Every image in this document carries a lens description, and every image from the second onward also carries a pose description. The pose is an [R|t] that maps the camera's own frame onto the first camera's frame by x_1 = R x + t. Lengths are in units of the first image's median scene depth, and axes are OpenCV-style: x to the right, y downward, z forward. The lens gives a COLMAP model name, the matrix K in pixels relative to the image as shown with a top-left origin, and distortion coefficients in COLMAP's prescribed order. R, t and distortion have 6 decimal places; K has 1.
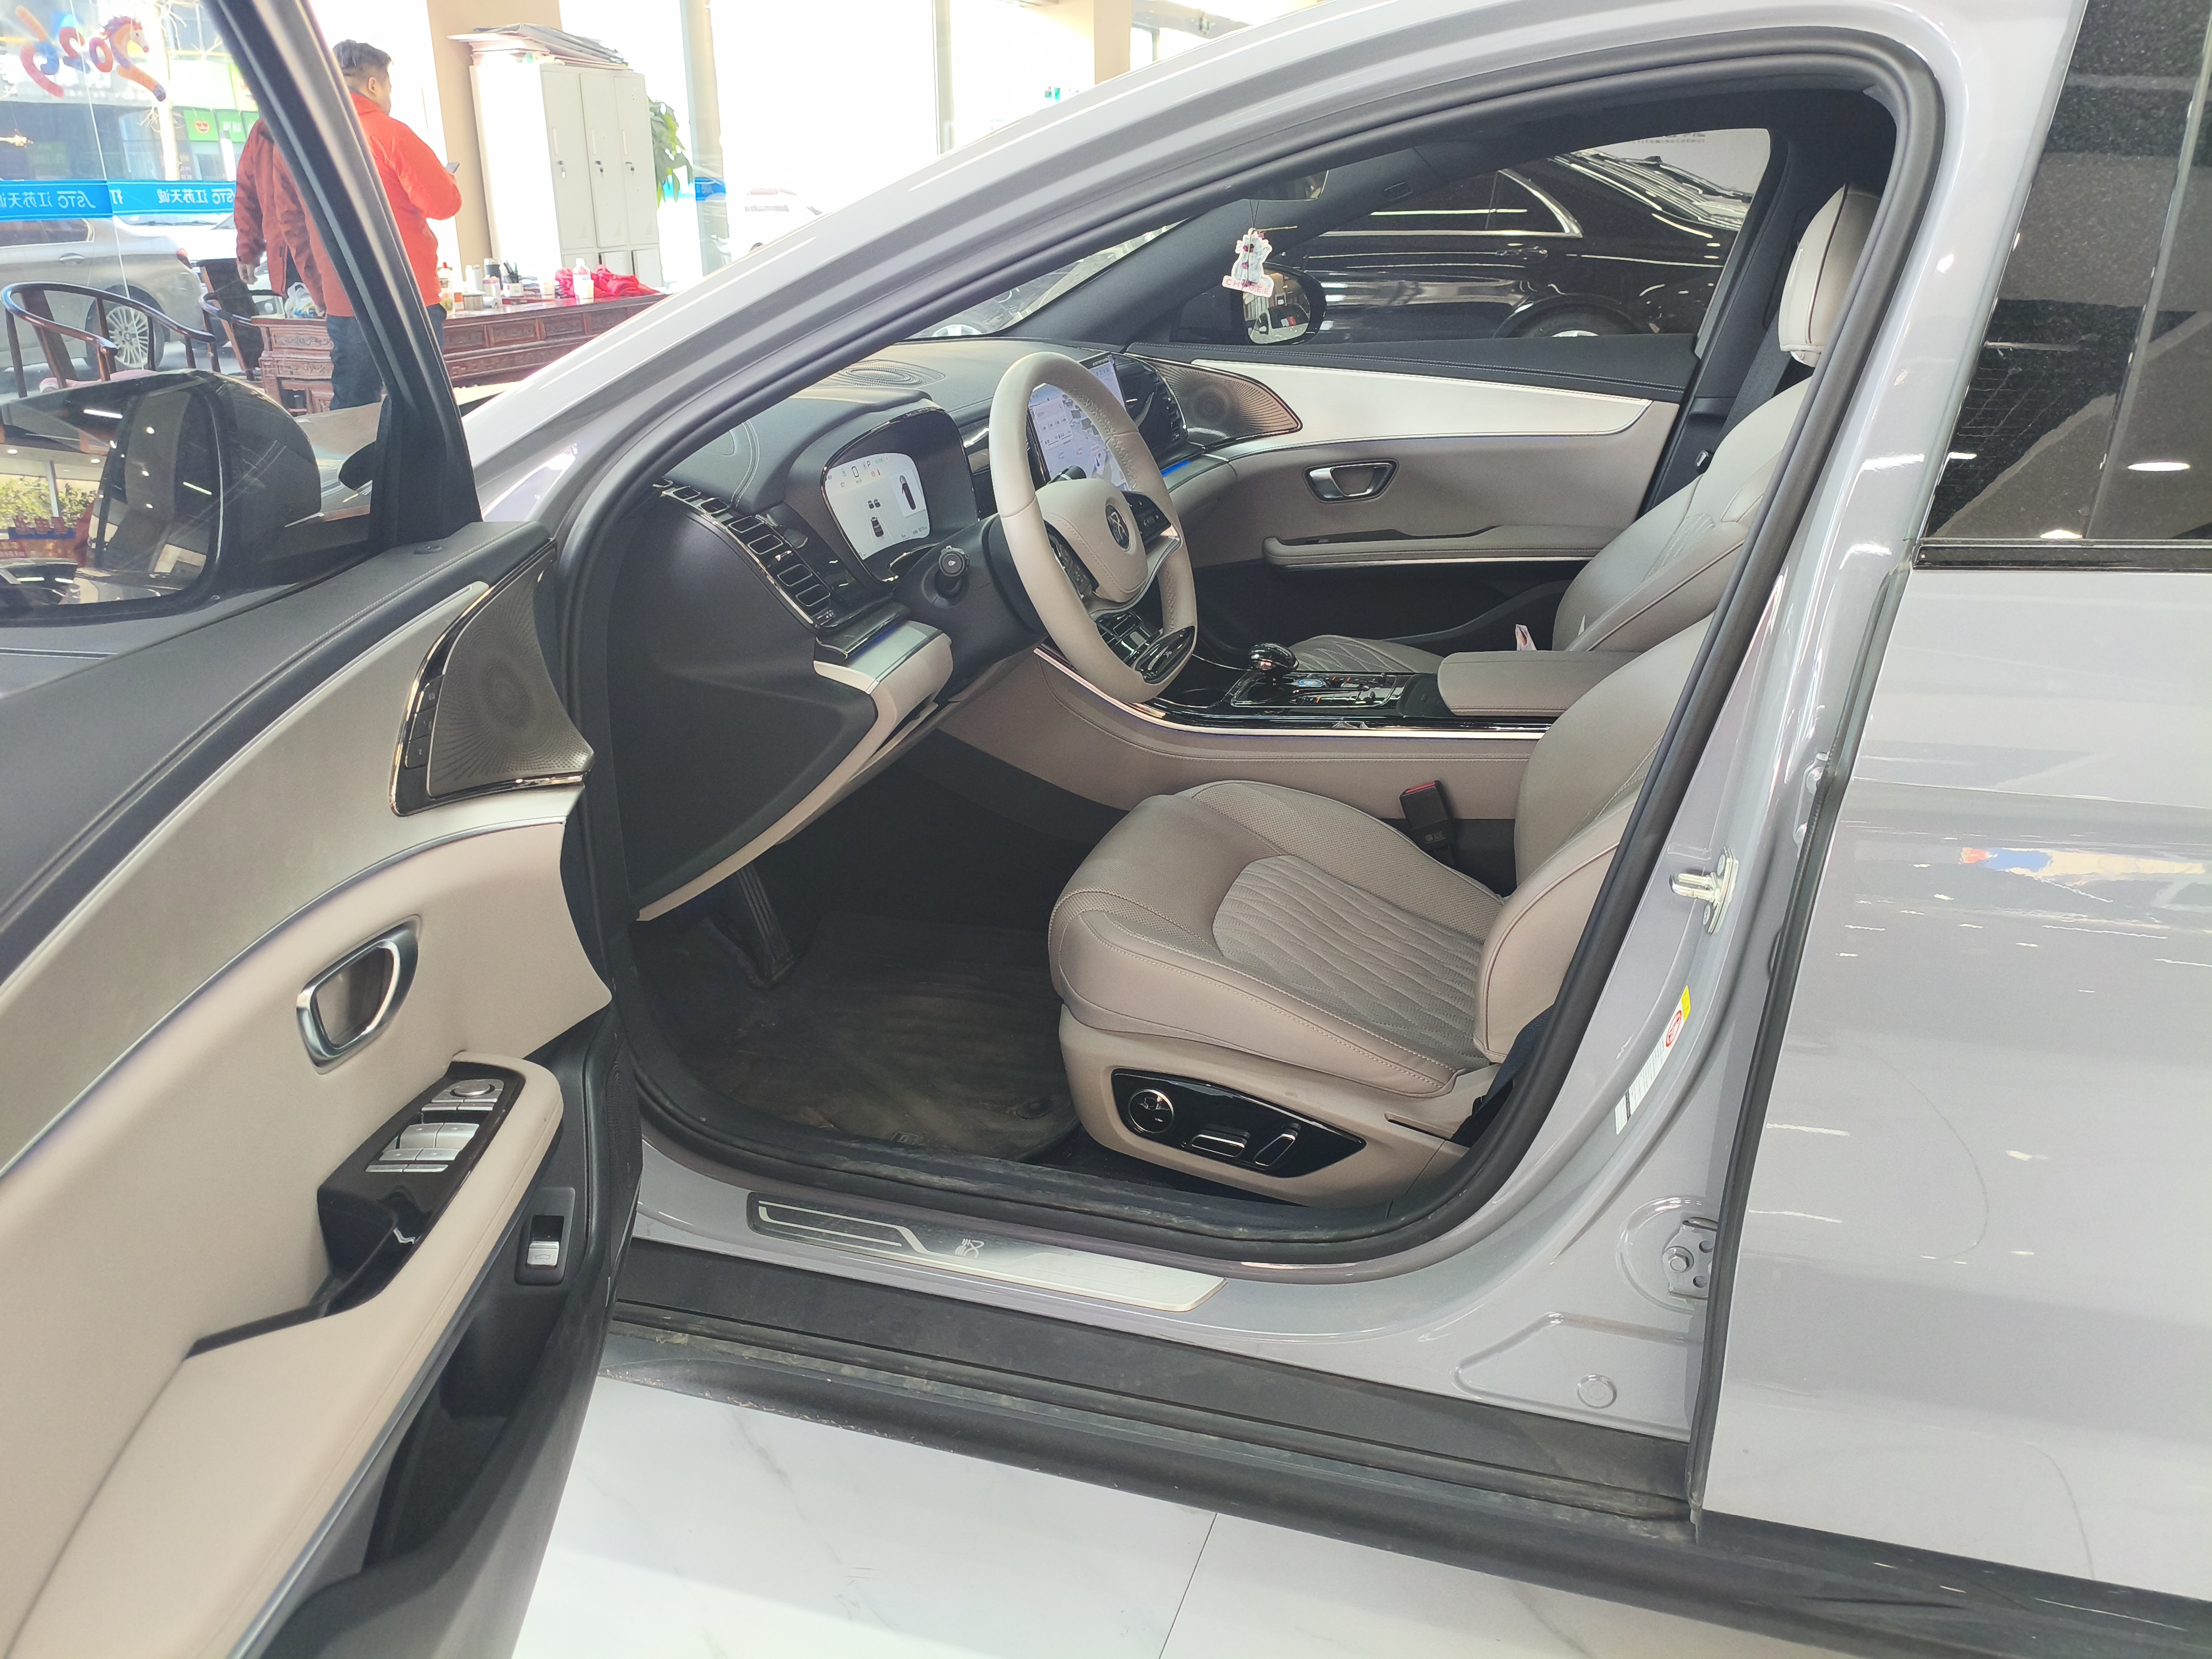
lens RADIAL K [[1702.6, 0, 1106.0], [0, 1702.6, 829.5], [0, 0, 1]] dist [-0.011673, -0.003783]
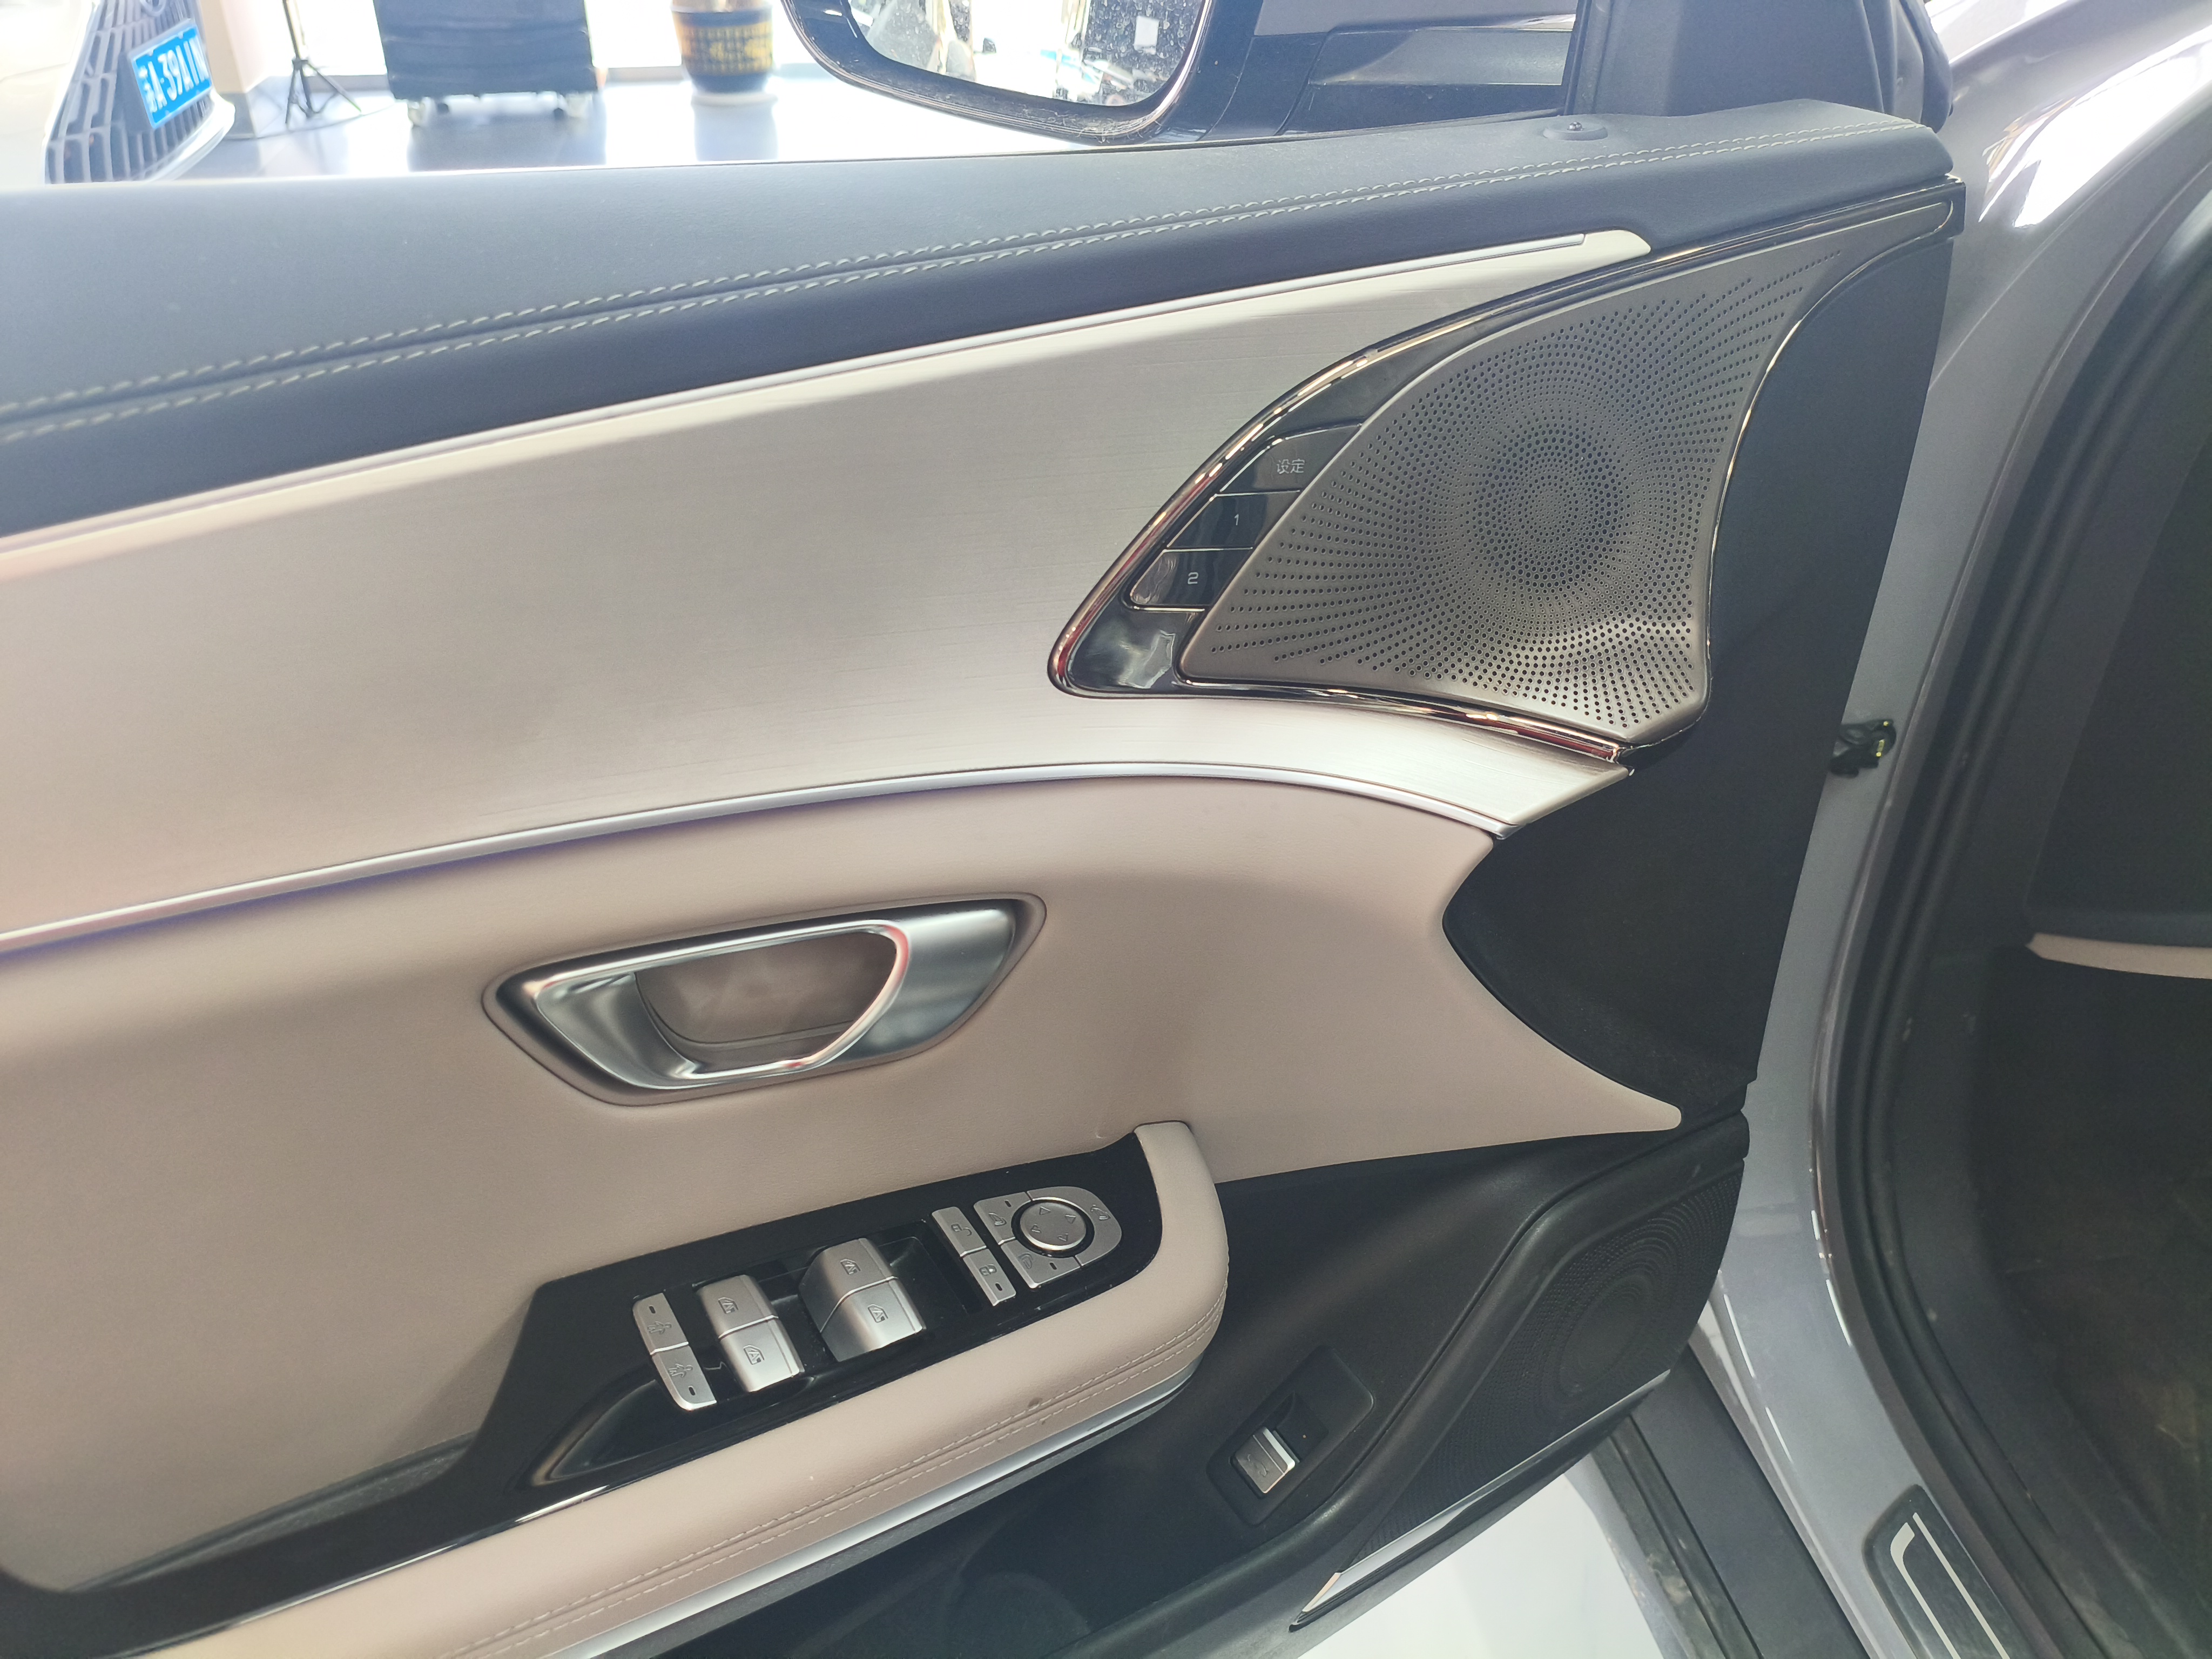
lens RADIAL K [[1702.6, 0, 1106.0], [0, 1702.6, 829.5], [0, 0, 1]] dist [-0.011673, -0.003783]
pose [[0.468229, 0.487320, -0.737076, -0.046110], [-0.317081, 0.871275, 0.374620, -0.134054], [0.824755, 0.058305, 0.562476, 0.667612]]
